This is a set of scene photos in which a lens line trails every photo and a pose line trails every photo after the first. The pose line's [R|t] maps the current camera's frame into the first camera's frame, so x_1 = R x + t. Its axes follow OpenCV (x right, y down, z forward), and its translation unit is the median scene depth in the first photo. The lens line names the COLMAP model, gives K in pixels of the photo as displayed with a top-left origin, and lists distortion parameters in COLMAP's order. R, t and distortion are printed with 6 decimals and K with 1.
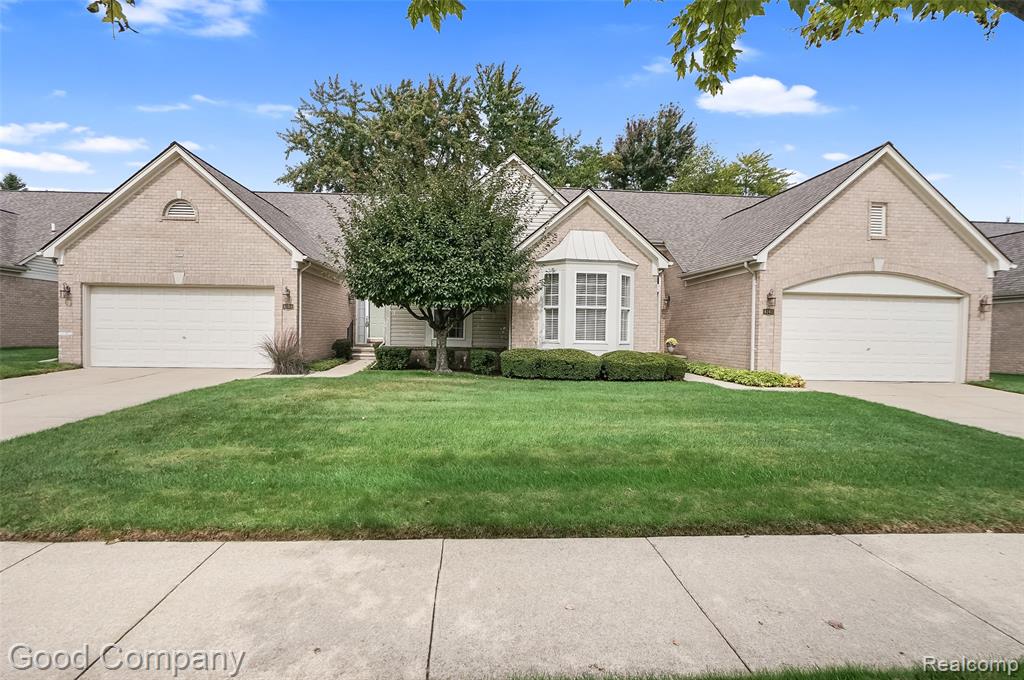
lens RADIAL K [[526.8, 0, 484.5], [0, 526.8, 339.4], [0, 0, 1]] dist [-0.026012, 0.011031]
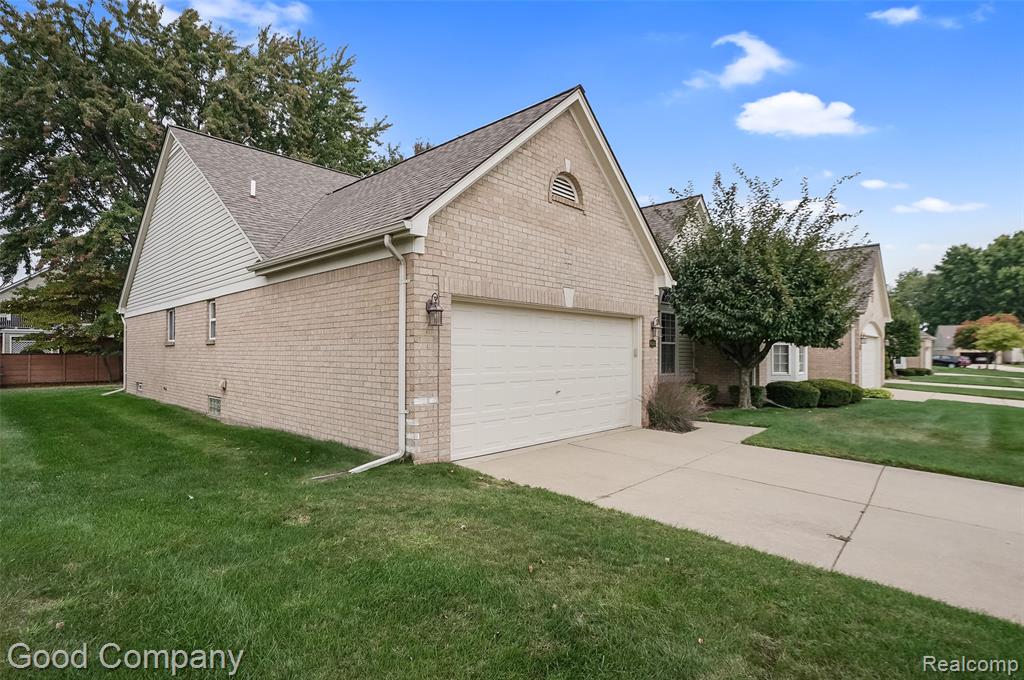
lens RADIAL K [[526.8, 0, 521.2], [0, 526.8, 343.6], [0, 0, 1]] dist [-0.026012, 0.011031]
pose [[0.693071, 0.000284, 0.720869, -1.080908], [0.022548, 0.999502, -0.022073, -0.049787], [-0.720516, 0.031552, 0.692720, 0.605777]]
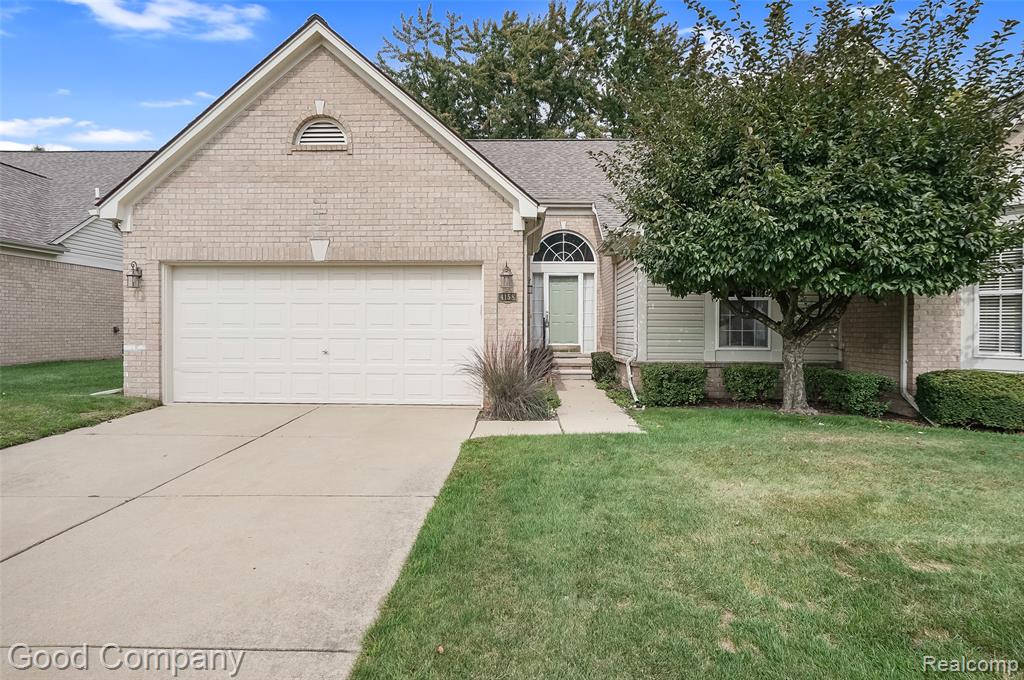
lens RADIAL K [[594.1, 0, 496.8], [0, 594.1, 330.9], [0, 0, 1]] dist [-0.032809, 0.024097]
pose [[0.997253, -0.008583, -0.073578, -0.341000], [0.008047, 0.999939, -0.007582, -0.021209], [0.073639, 0.006969, 0.997261, 0.358078]]
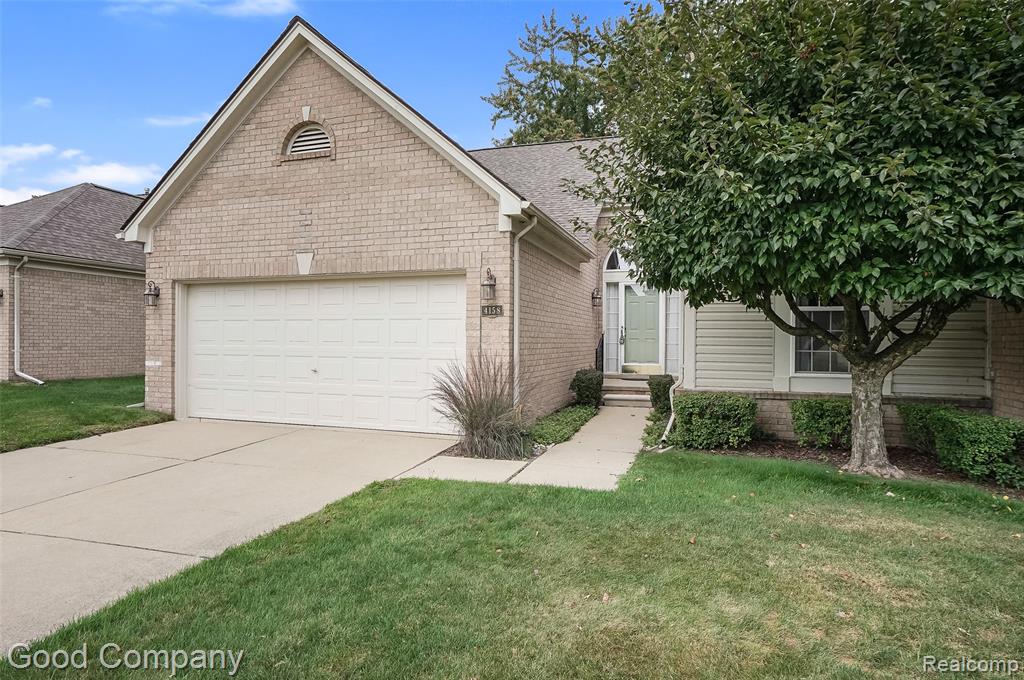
lens RADIAL K [[594.1, 0, 481.1], [0, 594.1, 337.8], [0, 0, 1]] dist [-0.032809, 0.024097]
pose [[0.927472, -0.008830, -0.373789, -0.179972], [0.000403, 0.999744, -0.022619, -0.025118], [0.373893, 0.020828, 0.927238, 0.492353]]
